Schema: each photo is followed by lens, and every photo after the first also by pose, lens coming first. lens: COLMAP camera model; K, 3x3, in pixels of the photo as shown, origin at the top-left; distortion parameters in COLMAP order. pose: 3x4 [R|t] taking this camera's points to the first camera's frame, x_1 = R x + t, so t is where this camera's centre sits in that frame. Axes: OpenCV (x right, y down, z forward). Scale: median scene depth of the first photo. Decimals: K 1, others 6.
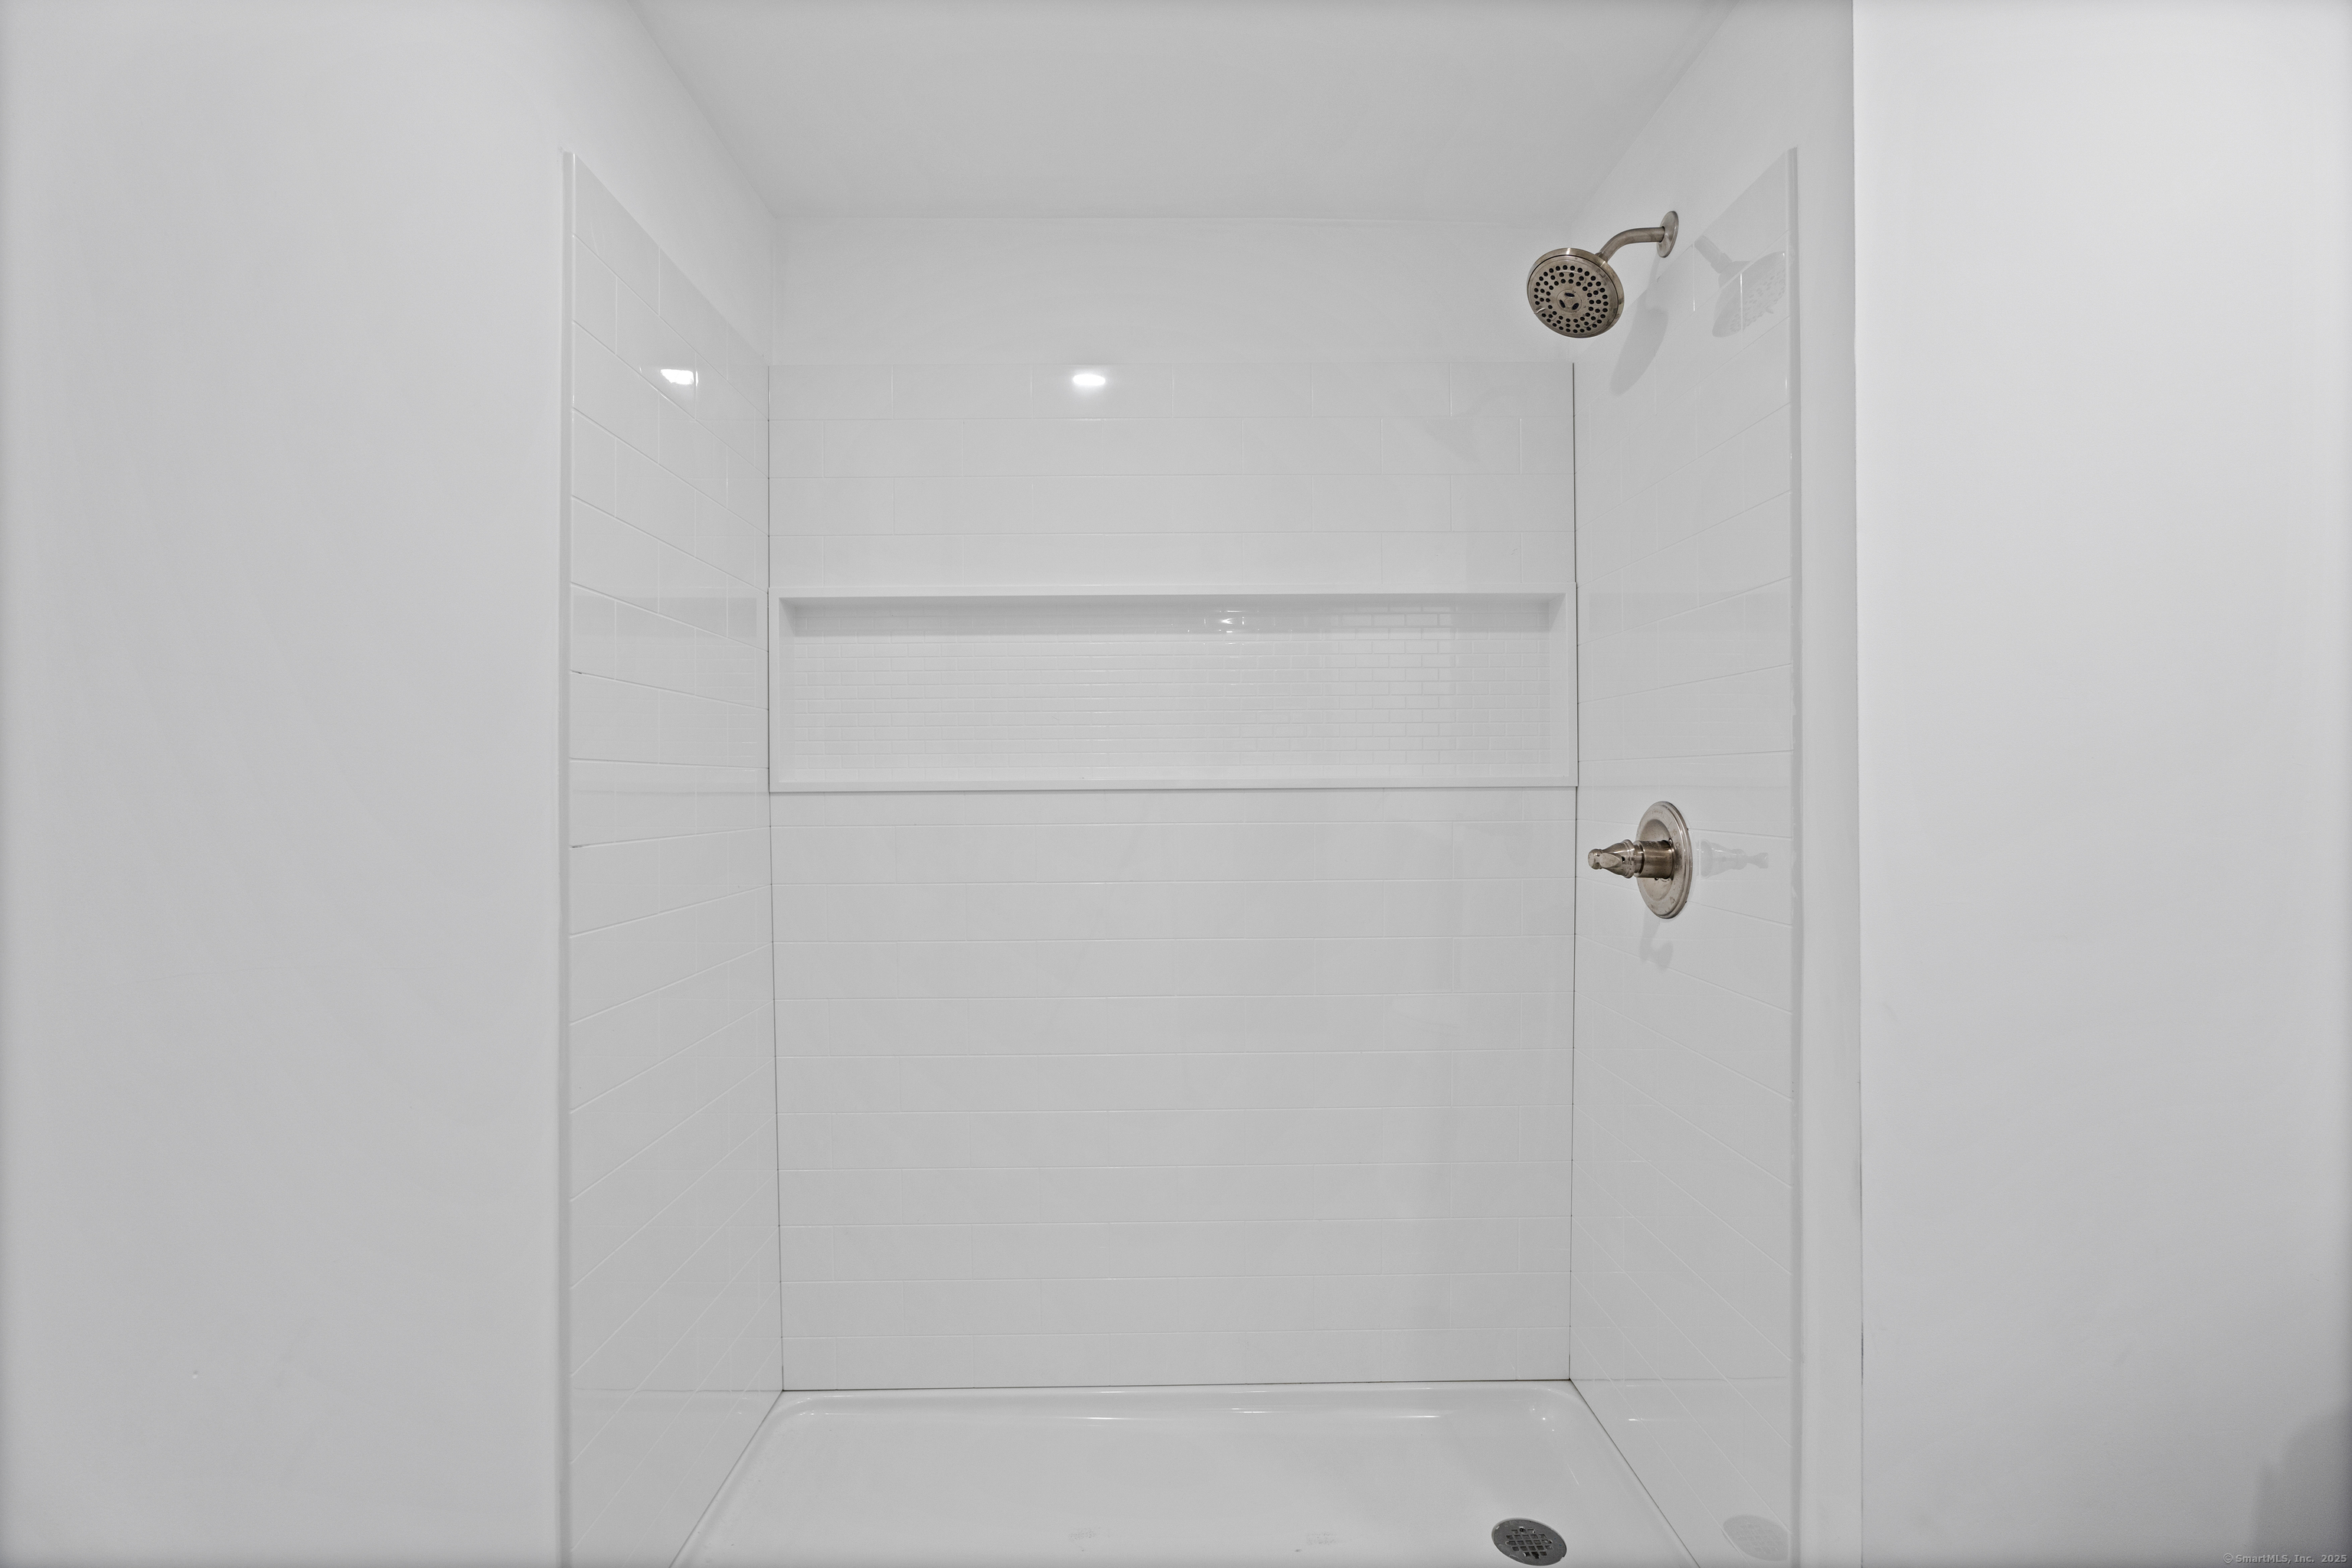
lens RADIAL K [[1081.3, 0, 1176.0], [0, 1081.3, 788.5], [0, 0, 1]] dist [-0.006203, -0.000373]
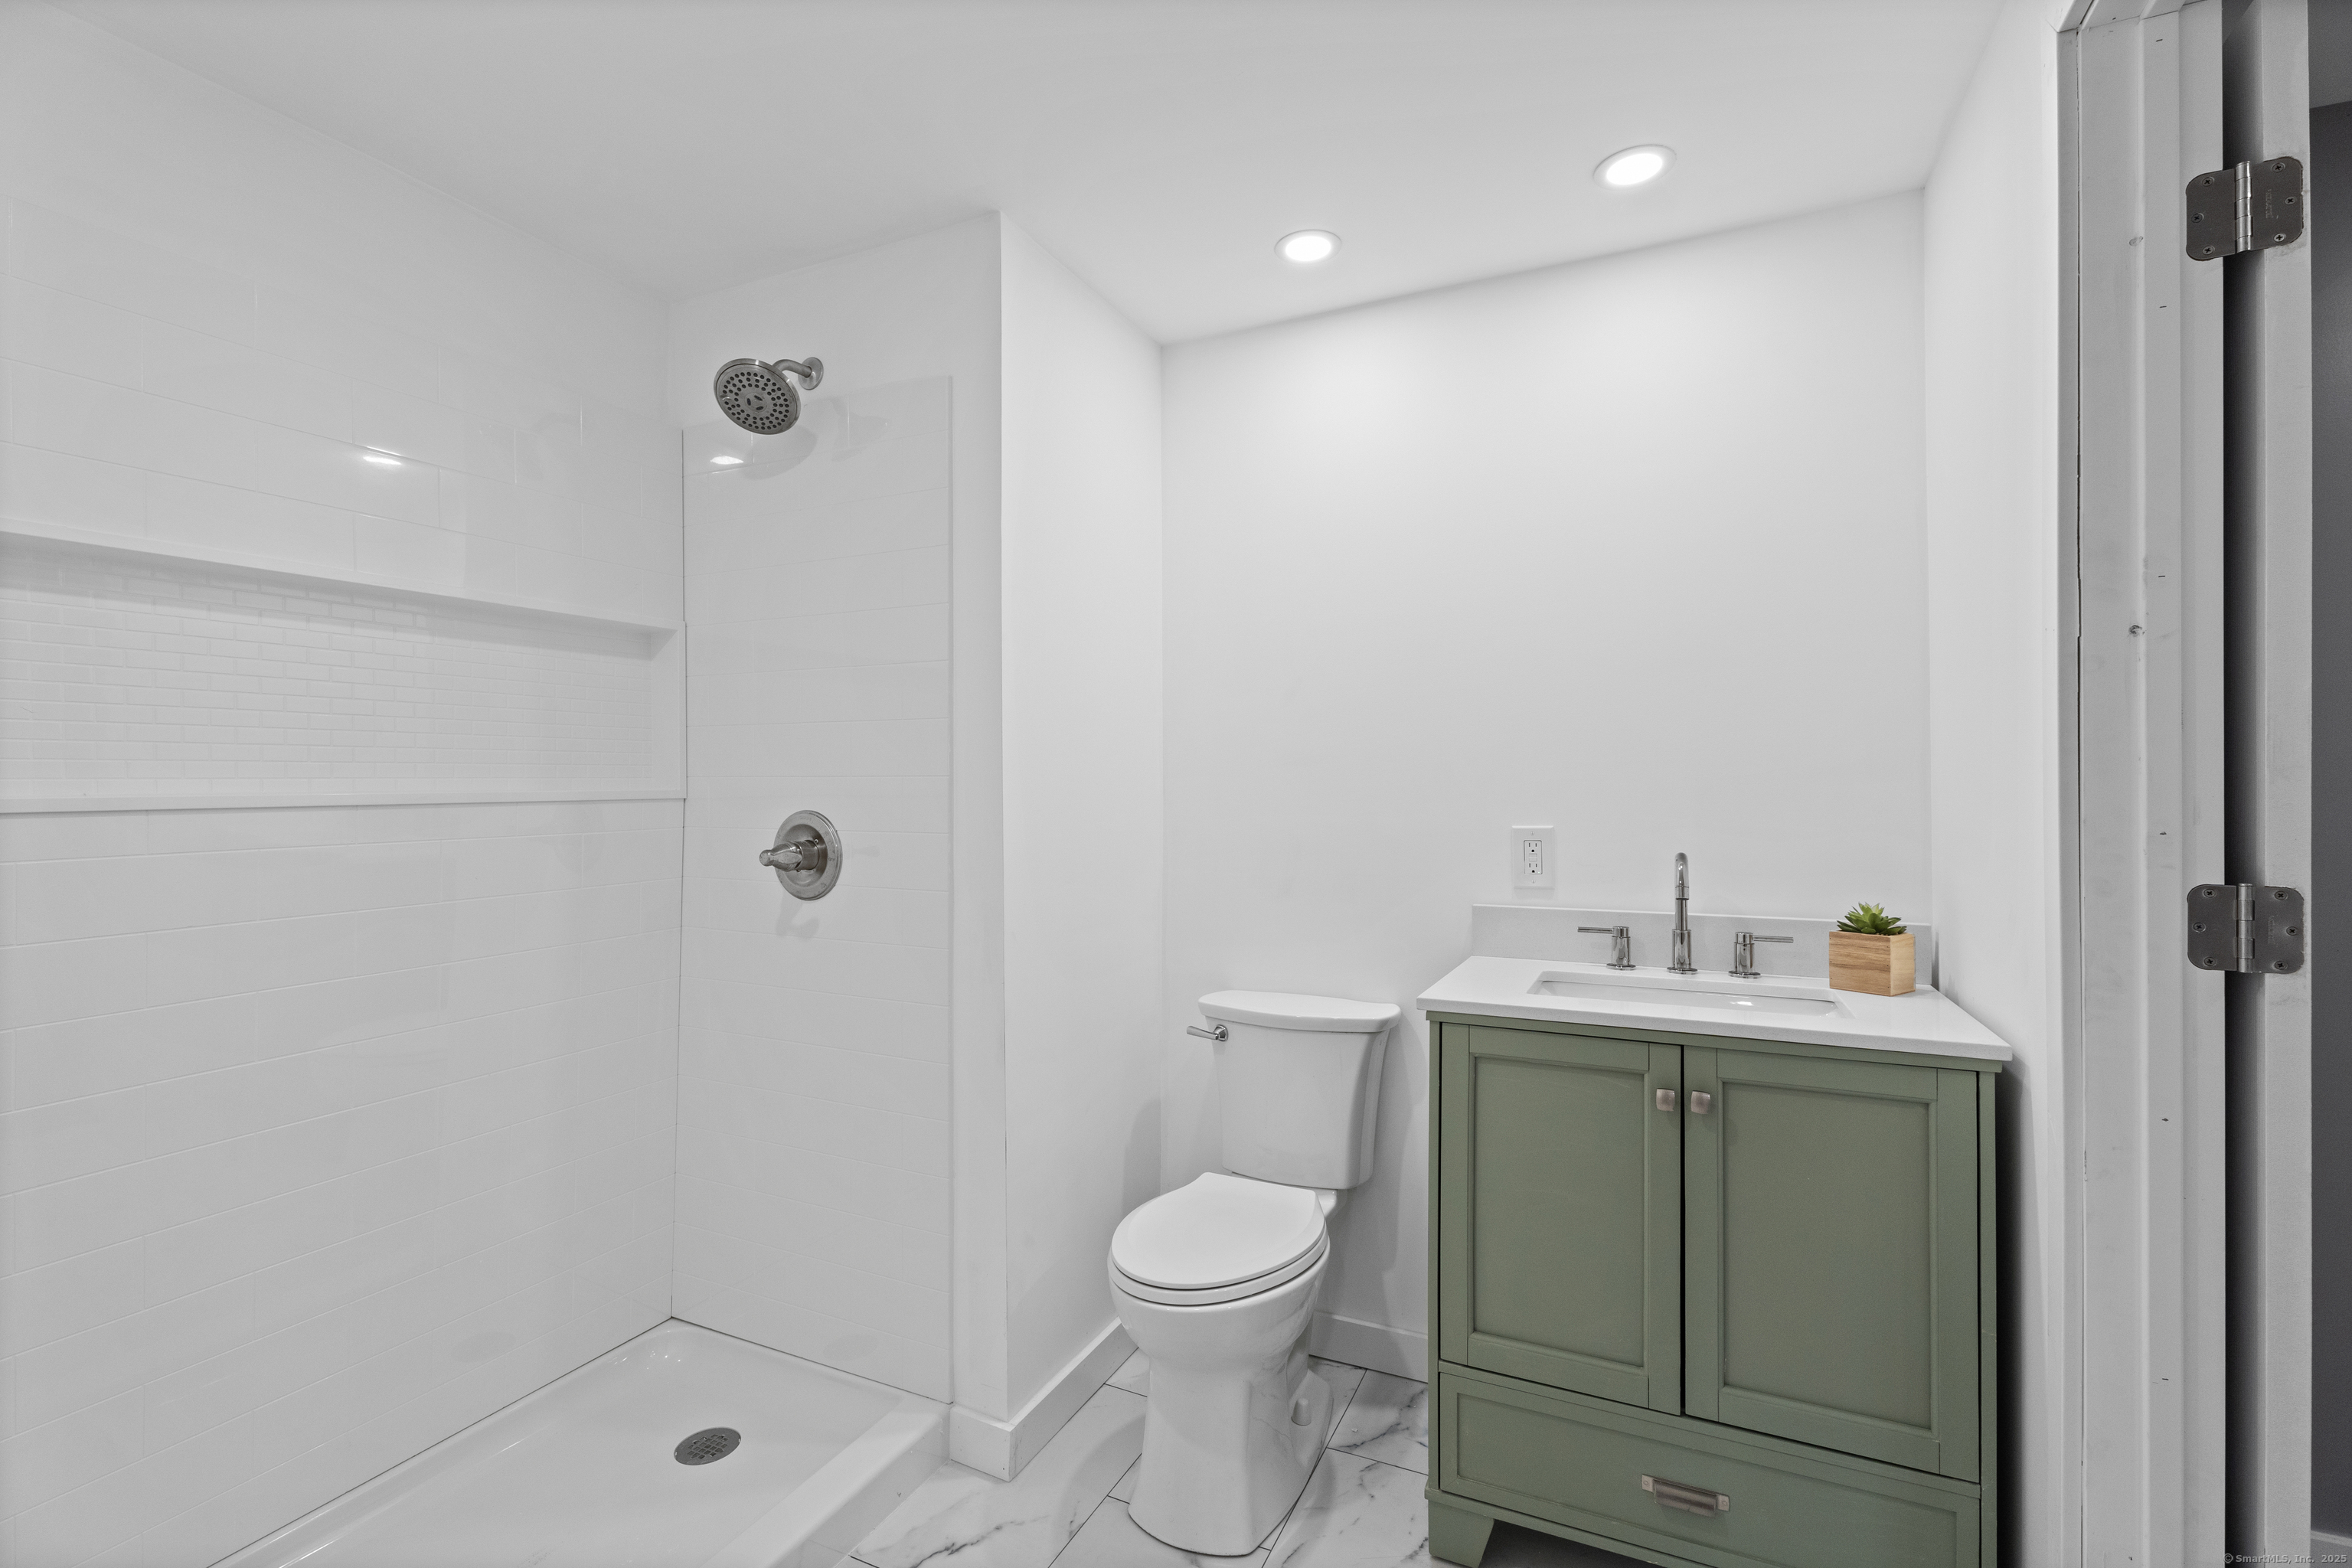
lens RADIAL K [[1048.2, 0, 1177.6], [0, 1048.2, 784.1], [0, 0, 1]] dist [0.001398, -0.000427]
pose [[0.483306, 0.005394, 0.875435, -0.421658], [0.010584, 0.999872, -0.012004, 0.000490], [-0.875387, 0.015067, 0.483187, 0.012579]]
